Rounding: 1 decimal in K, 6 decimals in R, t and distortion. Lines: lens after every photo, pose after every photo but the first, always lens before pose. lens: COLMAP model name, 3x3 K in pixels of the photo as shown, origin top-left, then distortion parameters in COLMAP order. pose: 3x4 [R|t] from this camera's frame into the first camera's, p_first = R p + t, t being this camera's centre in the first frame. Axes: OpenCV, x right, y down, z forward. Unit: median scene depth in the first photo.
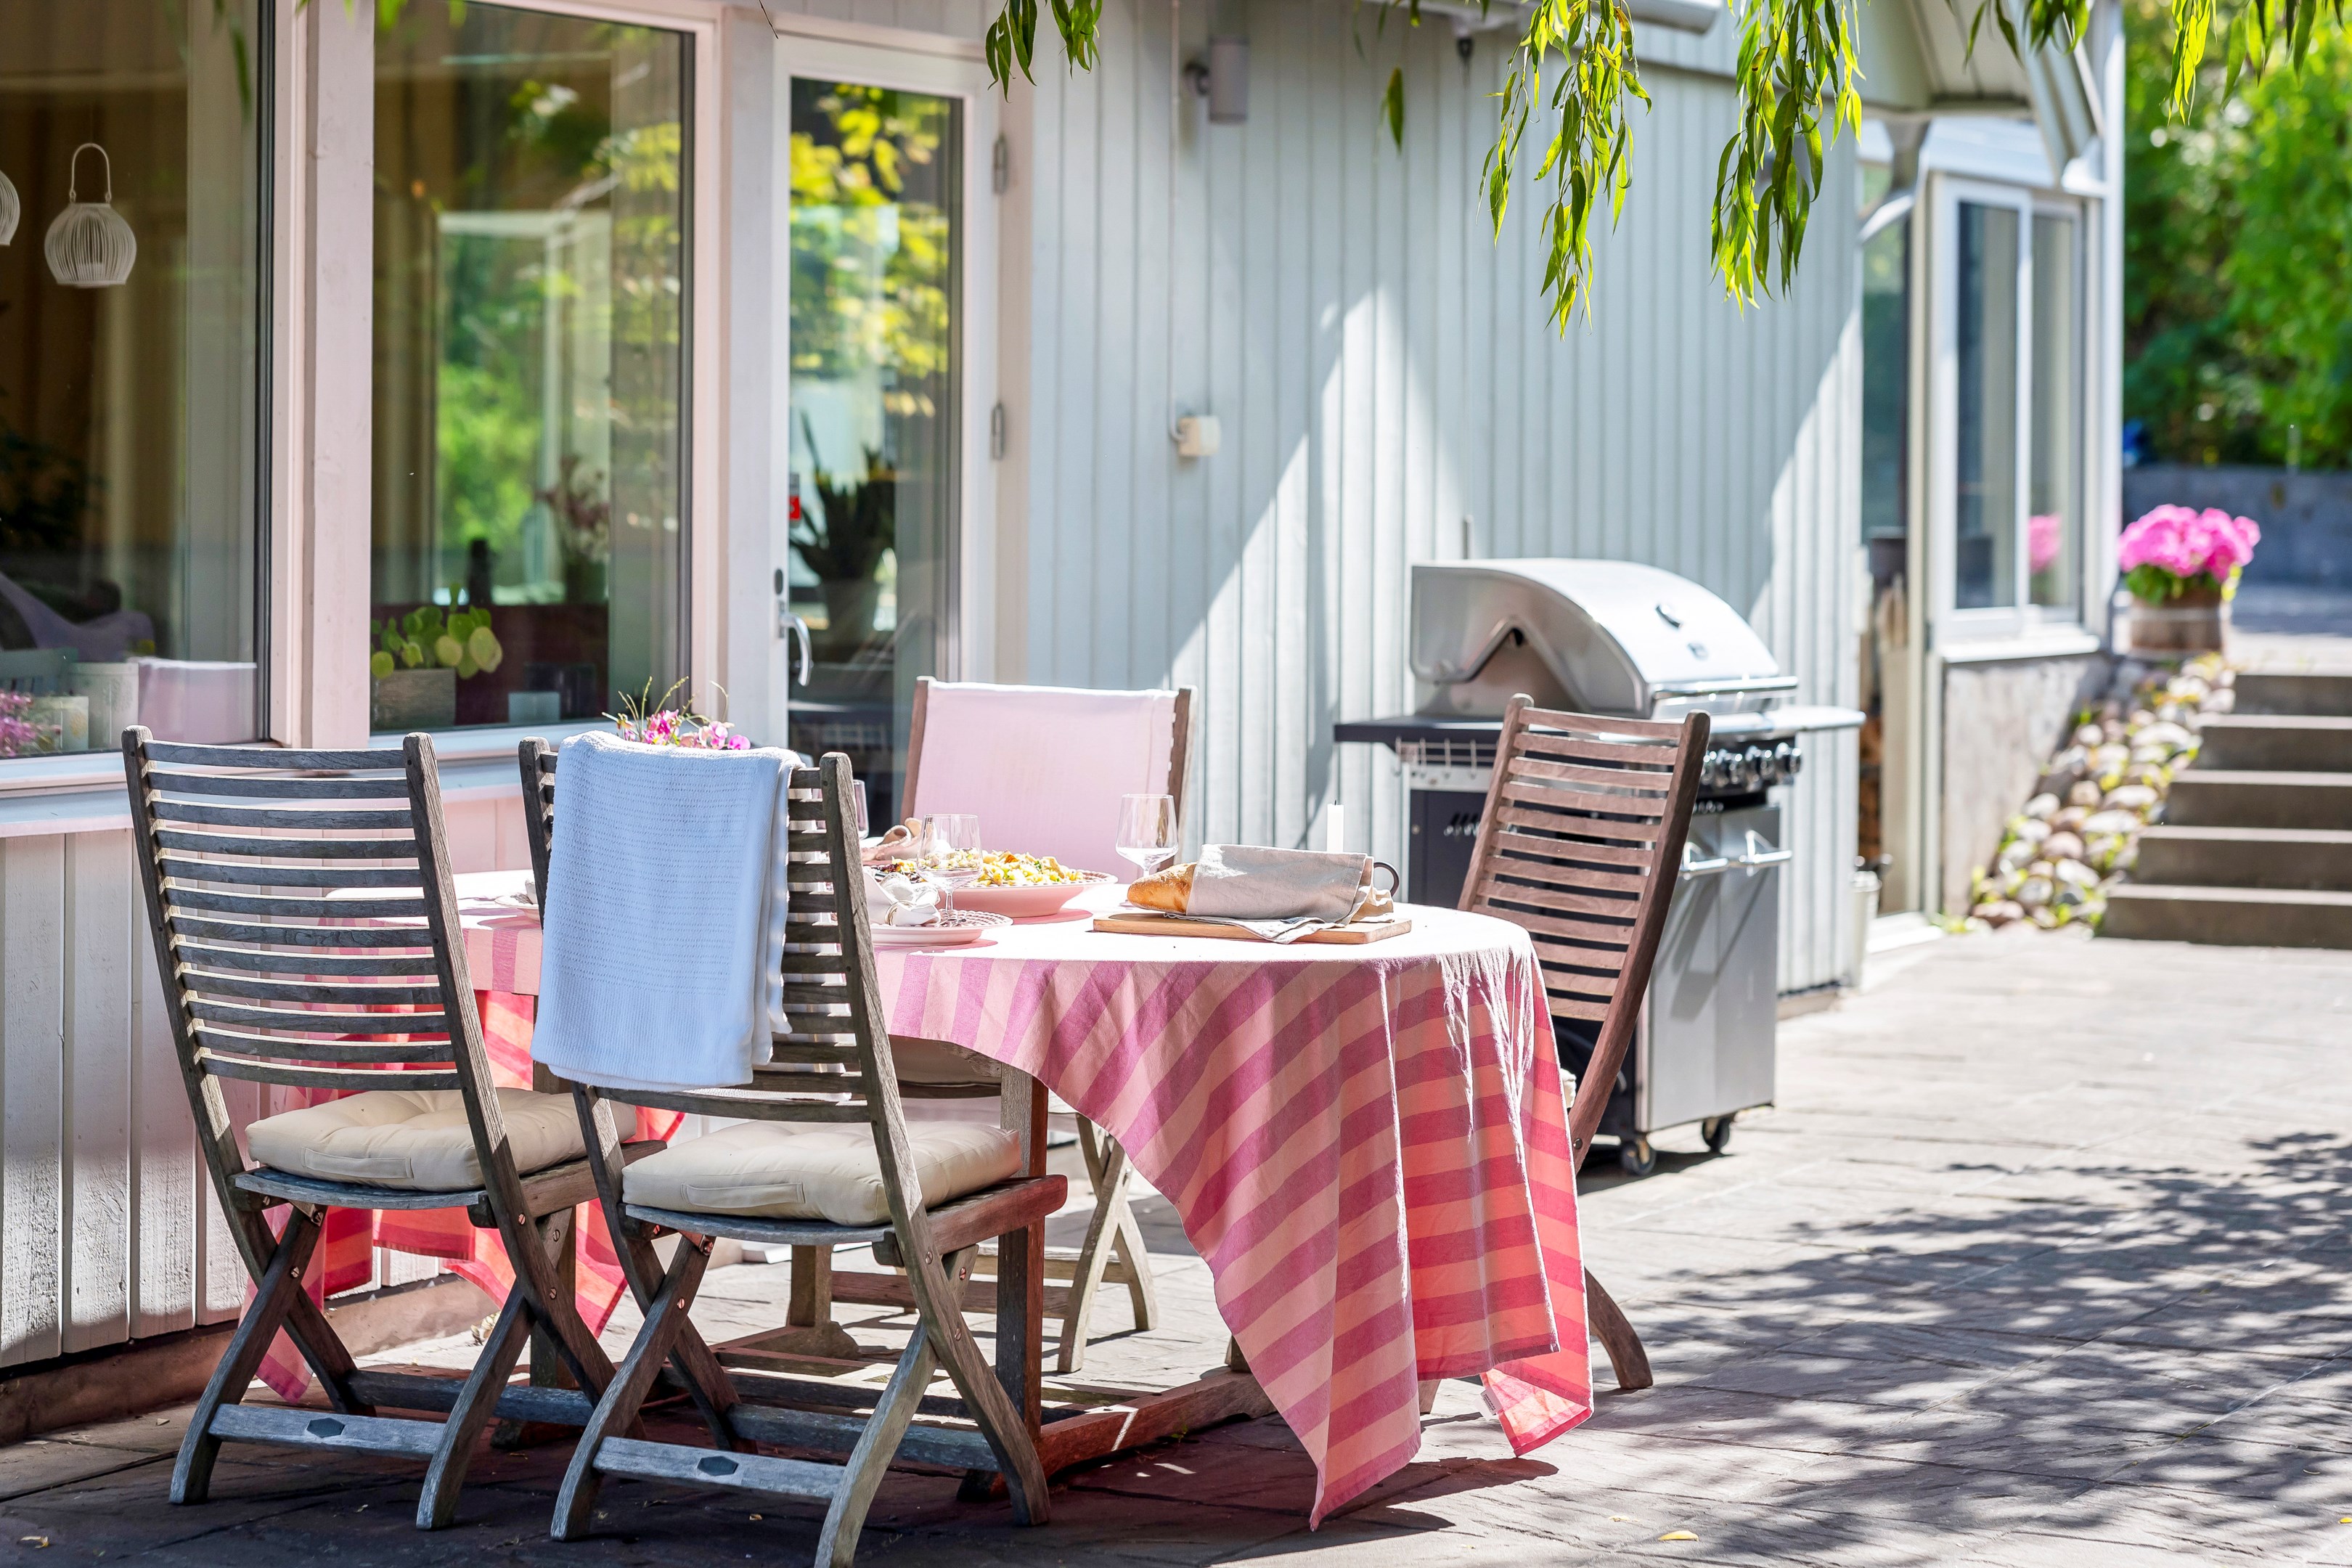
lens RADIAL K [[5782.8, 0, 1176.0], [0, 5782.8, 784.0], [0, 0, 1]] dist [-0.016479, -0.122830]
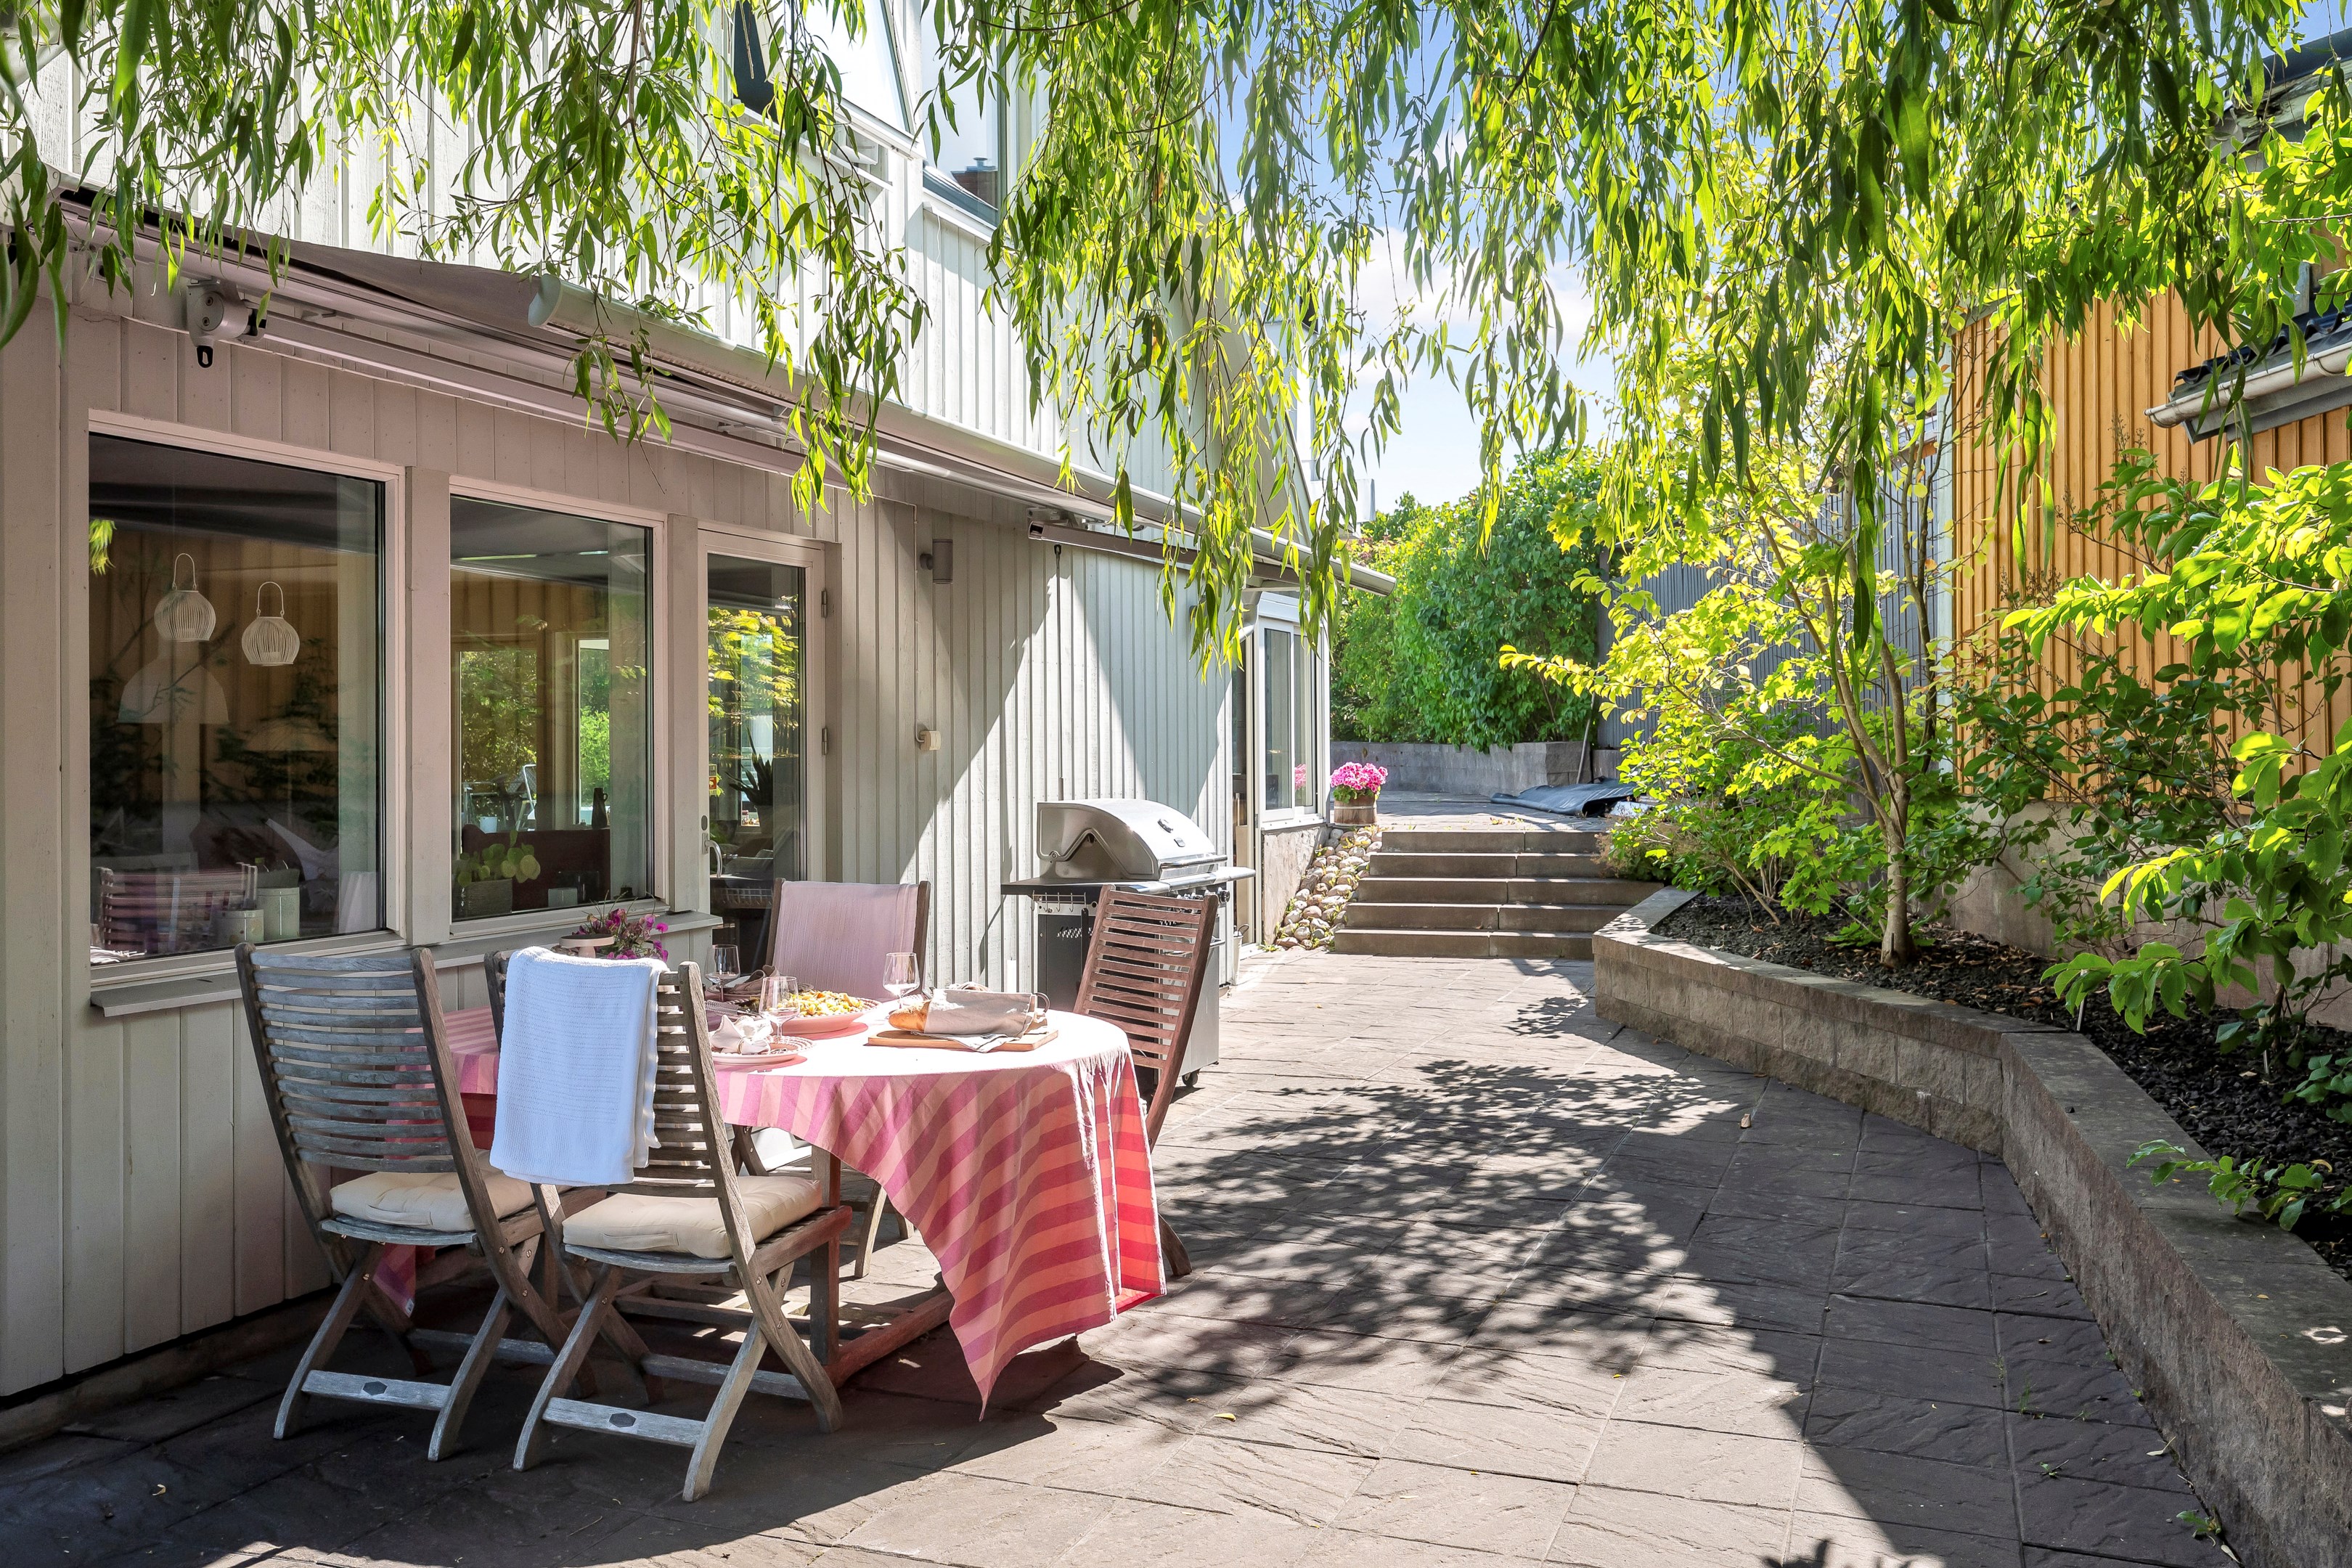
lens RADIAL K [[2031.7, 0, 1088.0], [0, 2031.7, 725.8], [0, 0, 1]] dist [0.003926, 0.001111]
pose [[0.996721, -0.012908, 0.079875, 0.002750], [0.017862, 0.997940, -0.061618, -0.024796], [-0.078915, 0.062843, 0.994899, 0.352874]]
